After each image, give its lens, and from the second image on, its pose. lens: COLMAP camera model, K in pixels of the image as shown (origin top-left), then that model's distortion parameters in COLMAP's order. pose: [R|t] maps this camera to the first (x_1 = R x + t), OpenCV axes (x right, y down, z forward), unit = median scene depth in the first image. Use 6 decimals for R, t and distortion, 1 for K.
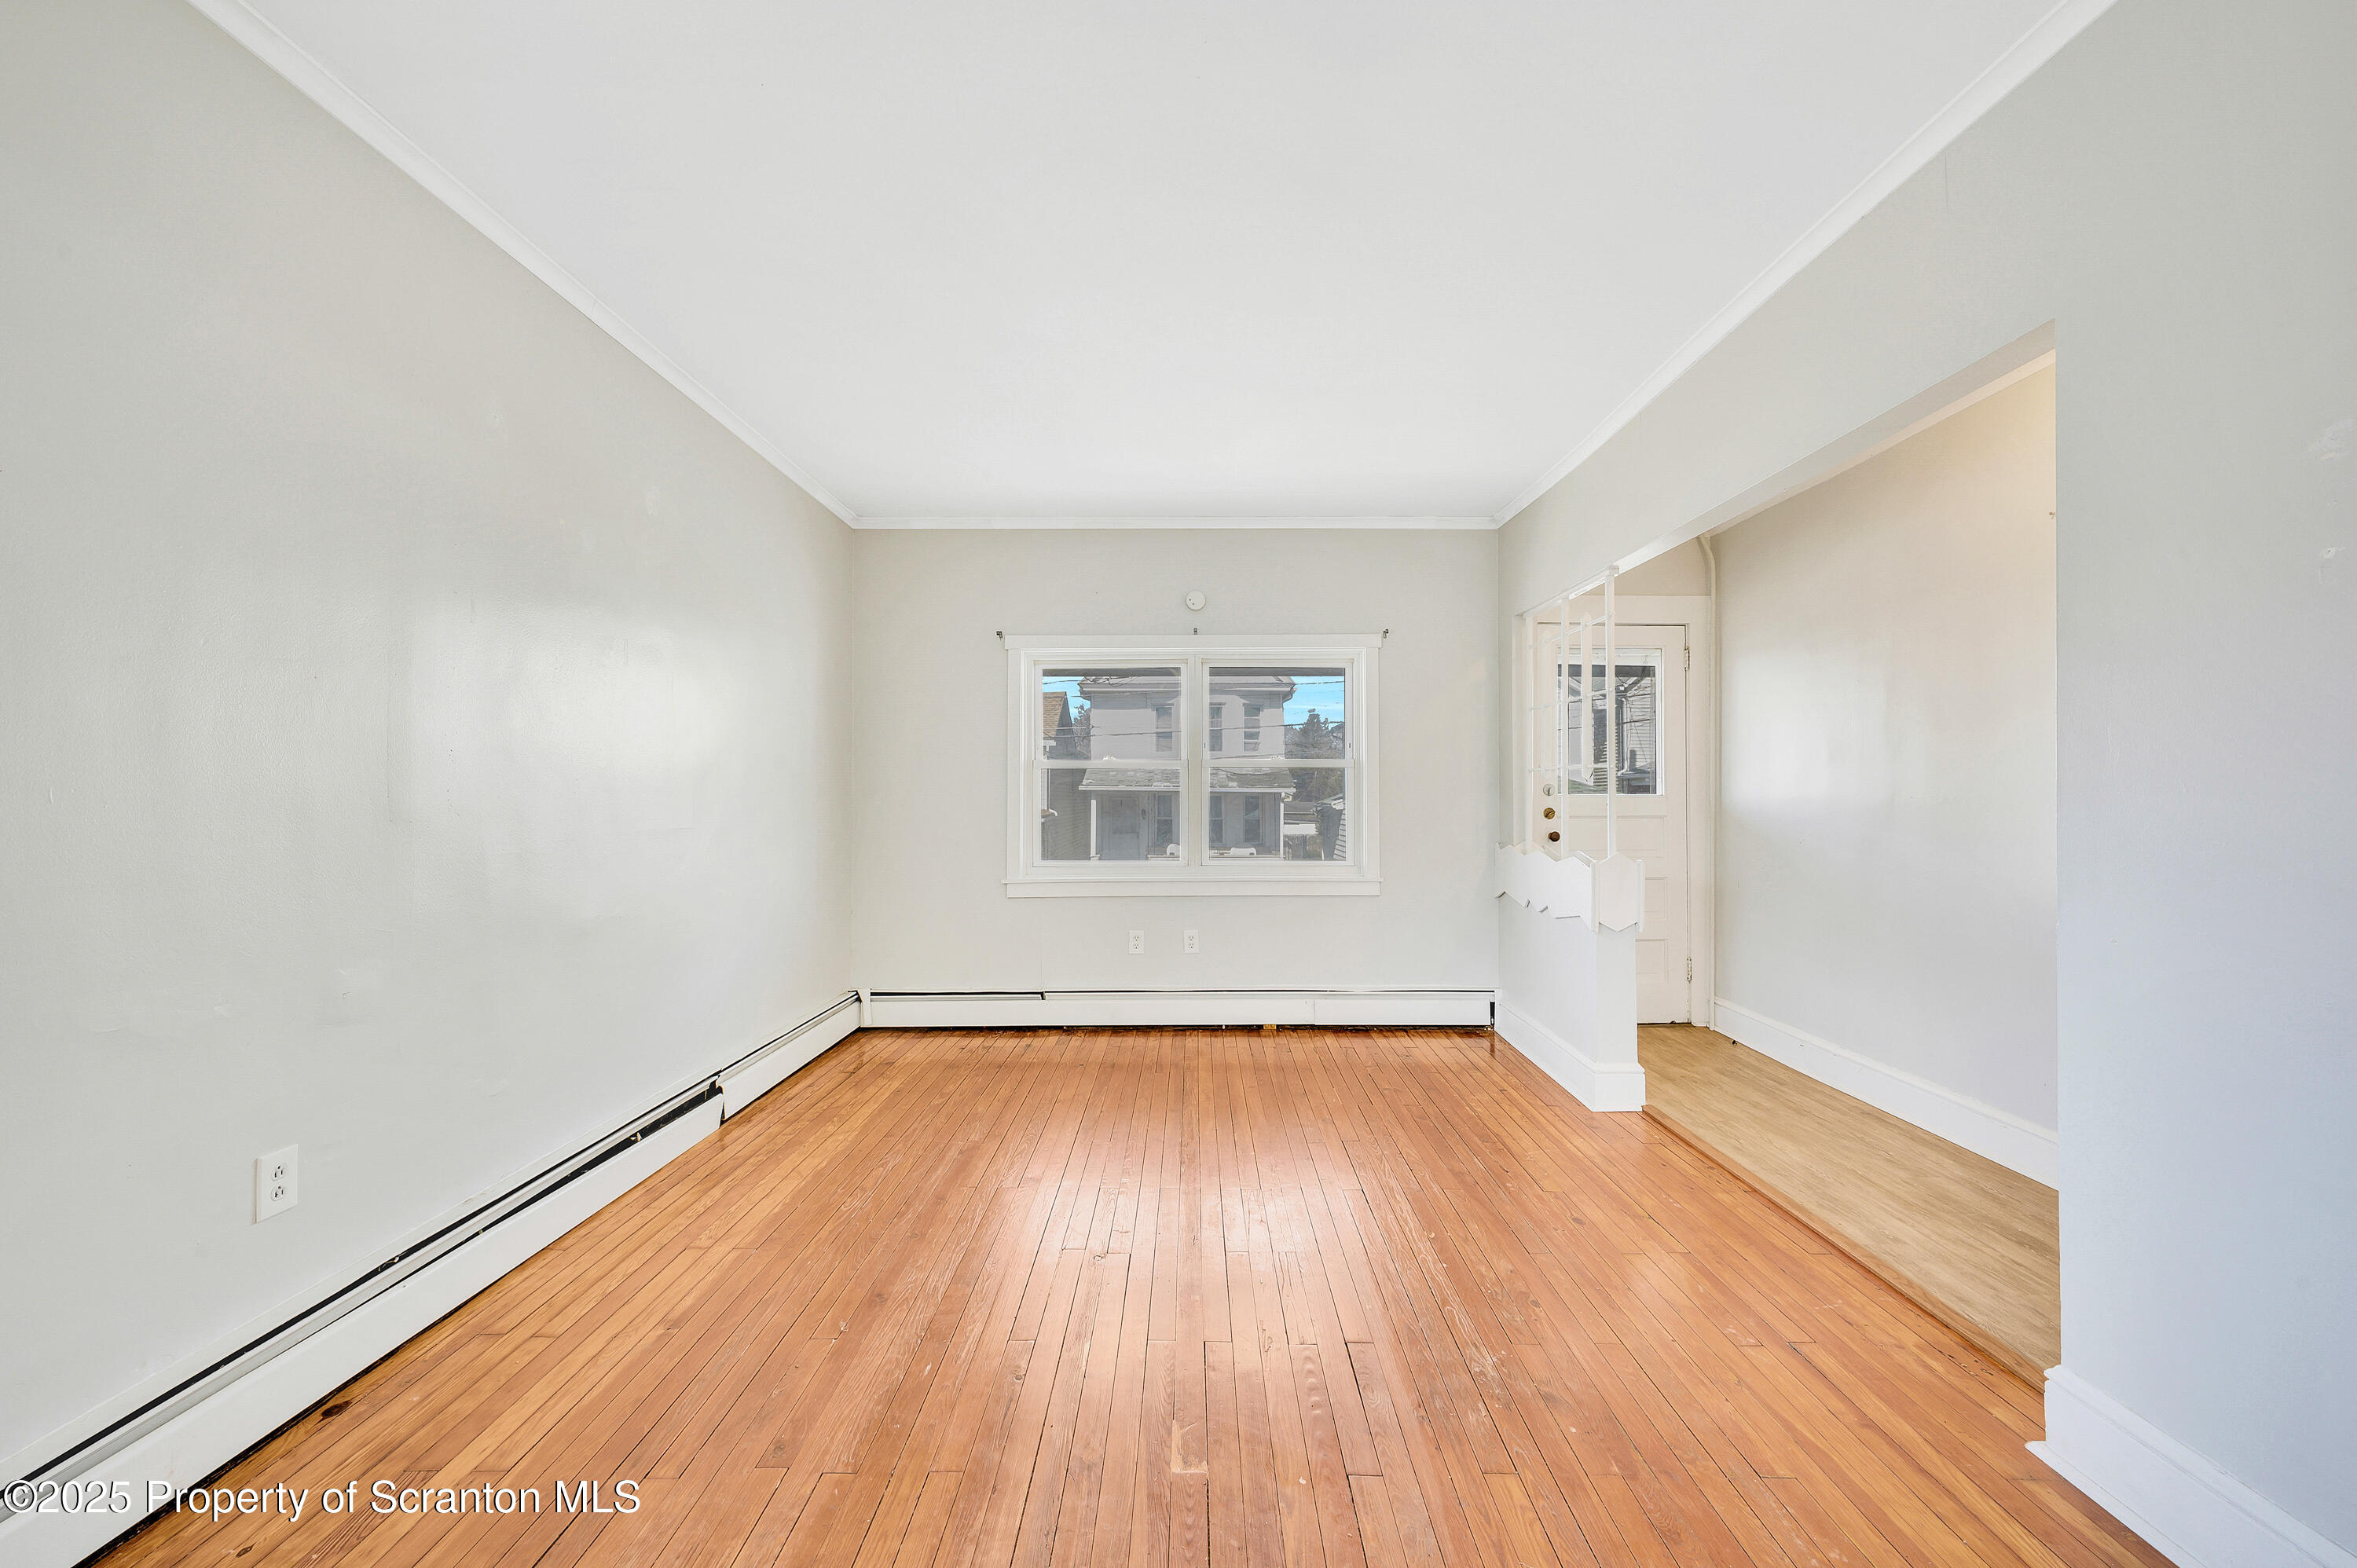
lens RADIAL K [[930.2, 0, 1177.0], [0, 930.2, 791.0], [0, 0, 1]] dist [-0.002589, 0.000483]
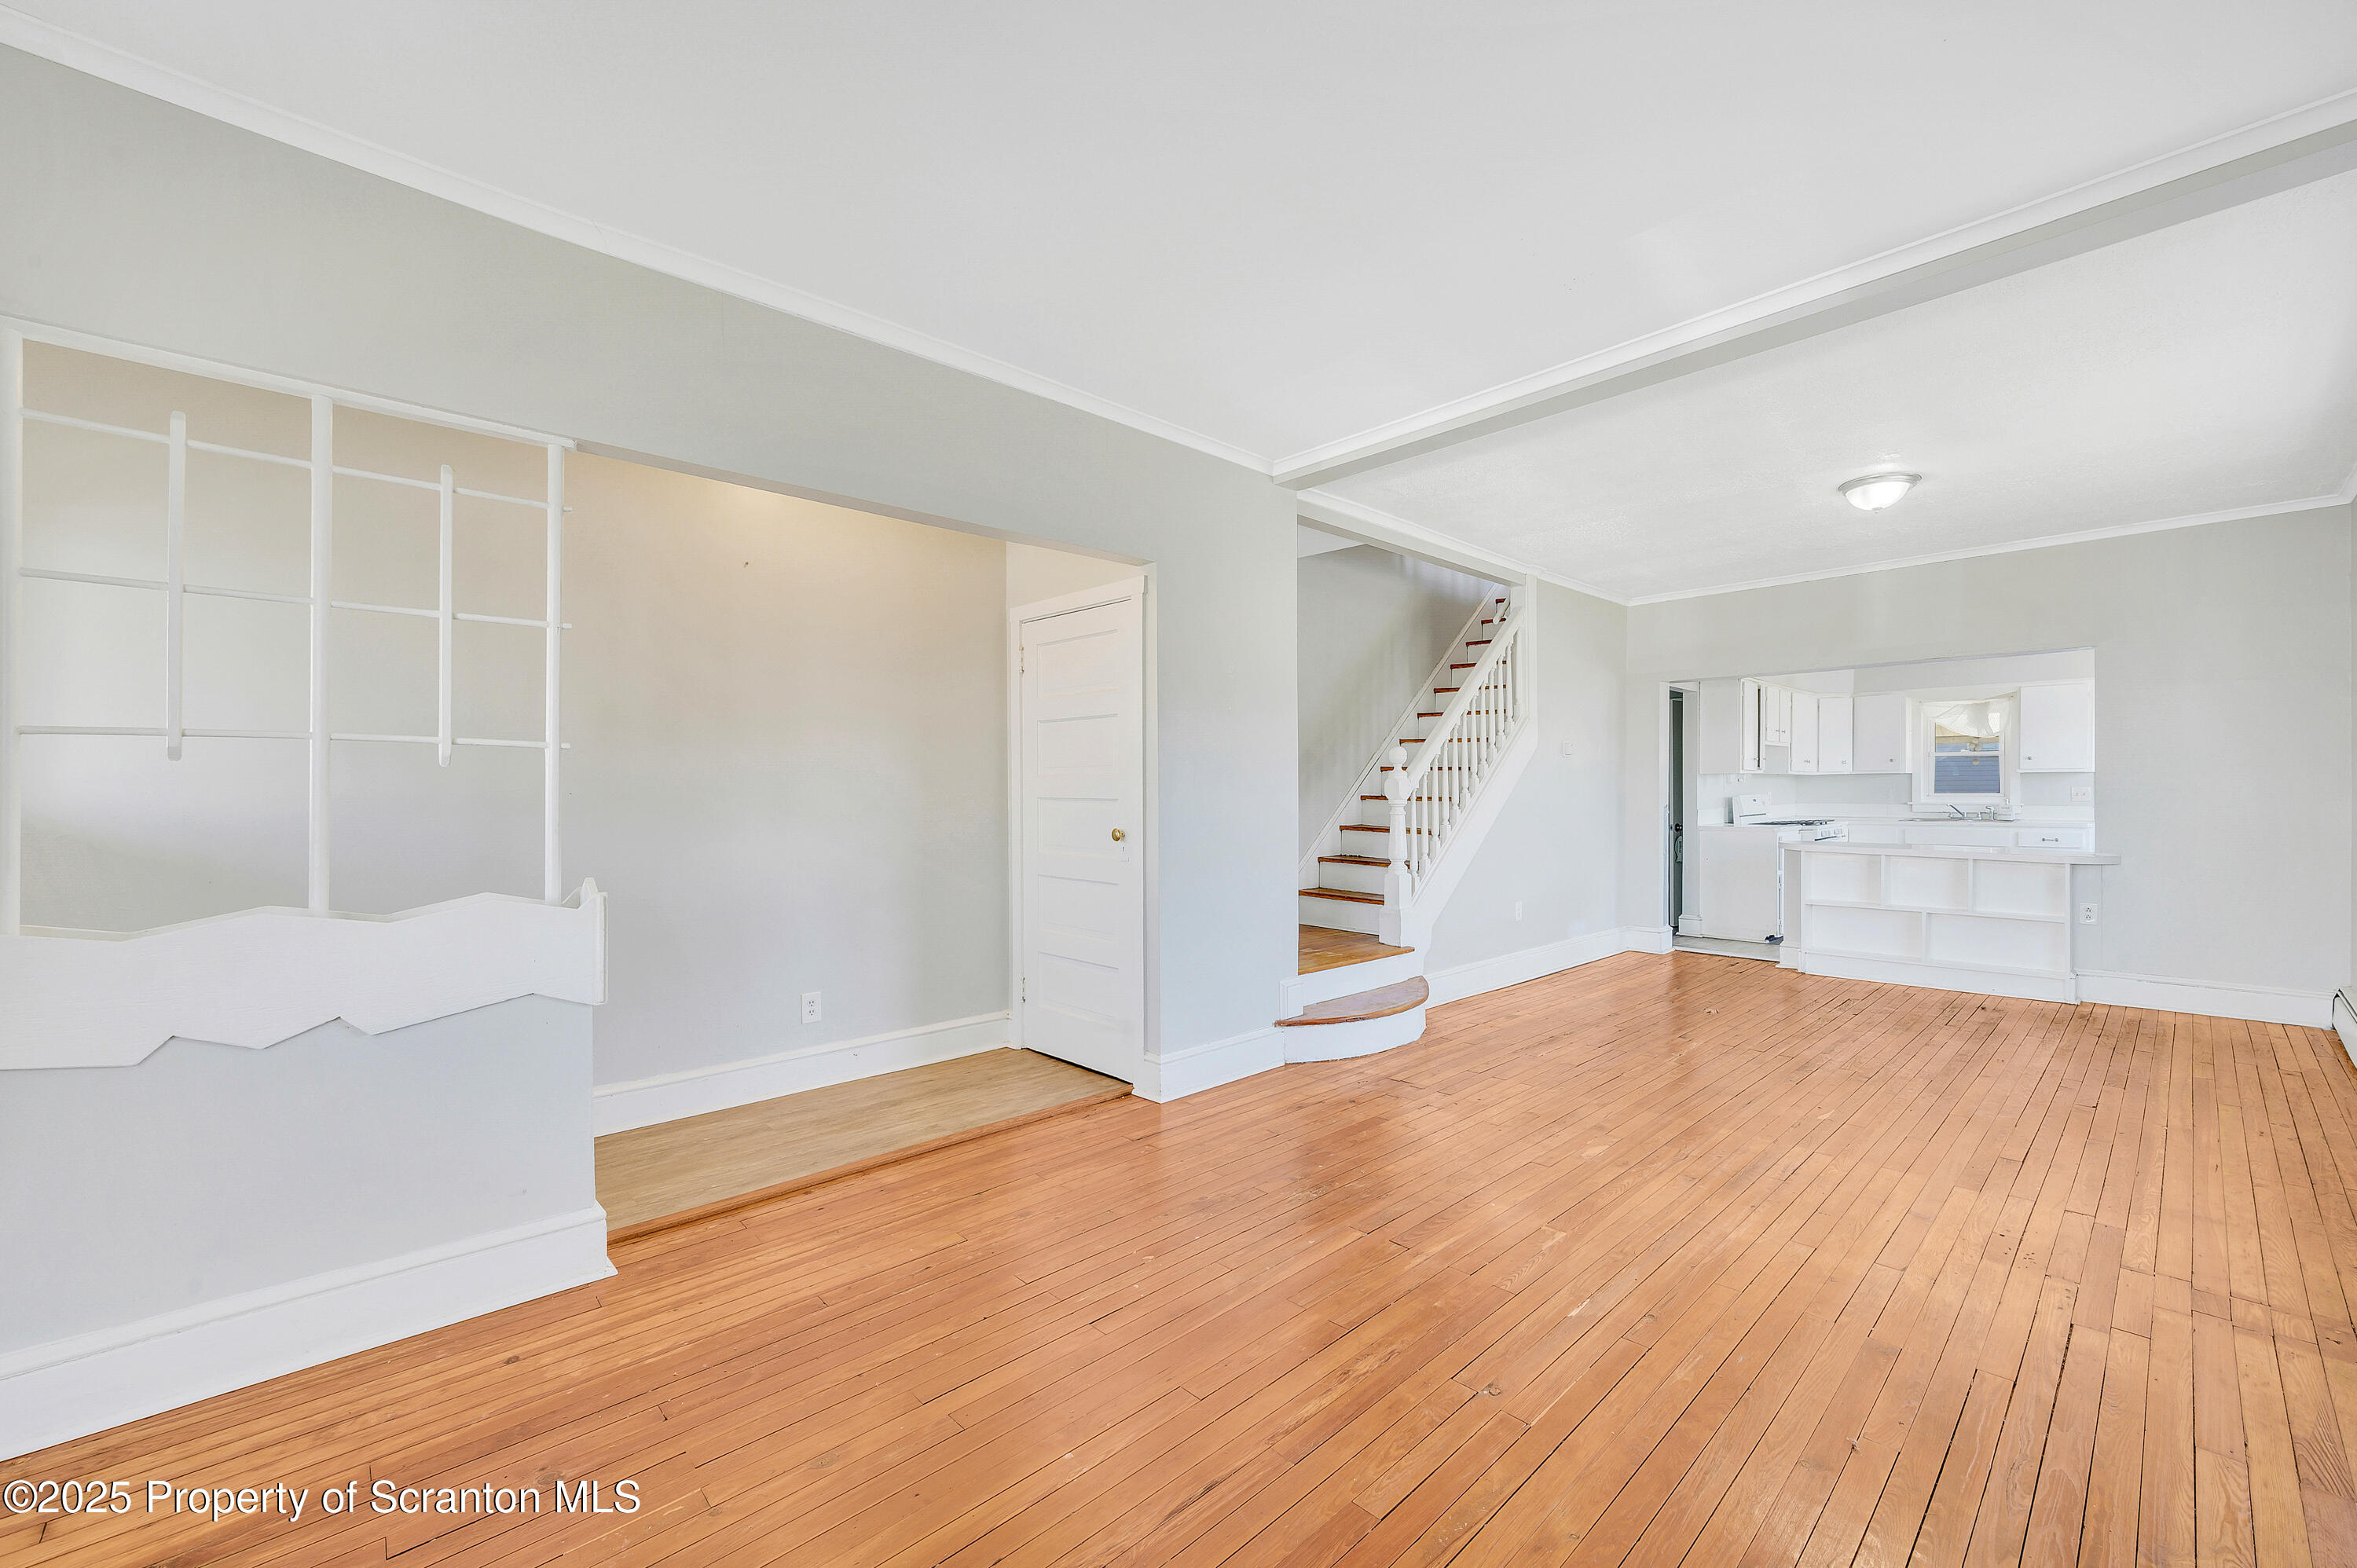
lens RADIAL K [[930.2, 0, 1215.2], [0, 930.2, 783.7], [0, 0, 1]] dist [-0.002589, 0.000483]
pose [[-0.707403, 0.005496, 0.706789, -0.268247], [-0.000717, 0.999964, -0.008494, 0.002958], [-0.706810, -0.006516, -0.707374, 0.986154]]
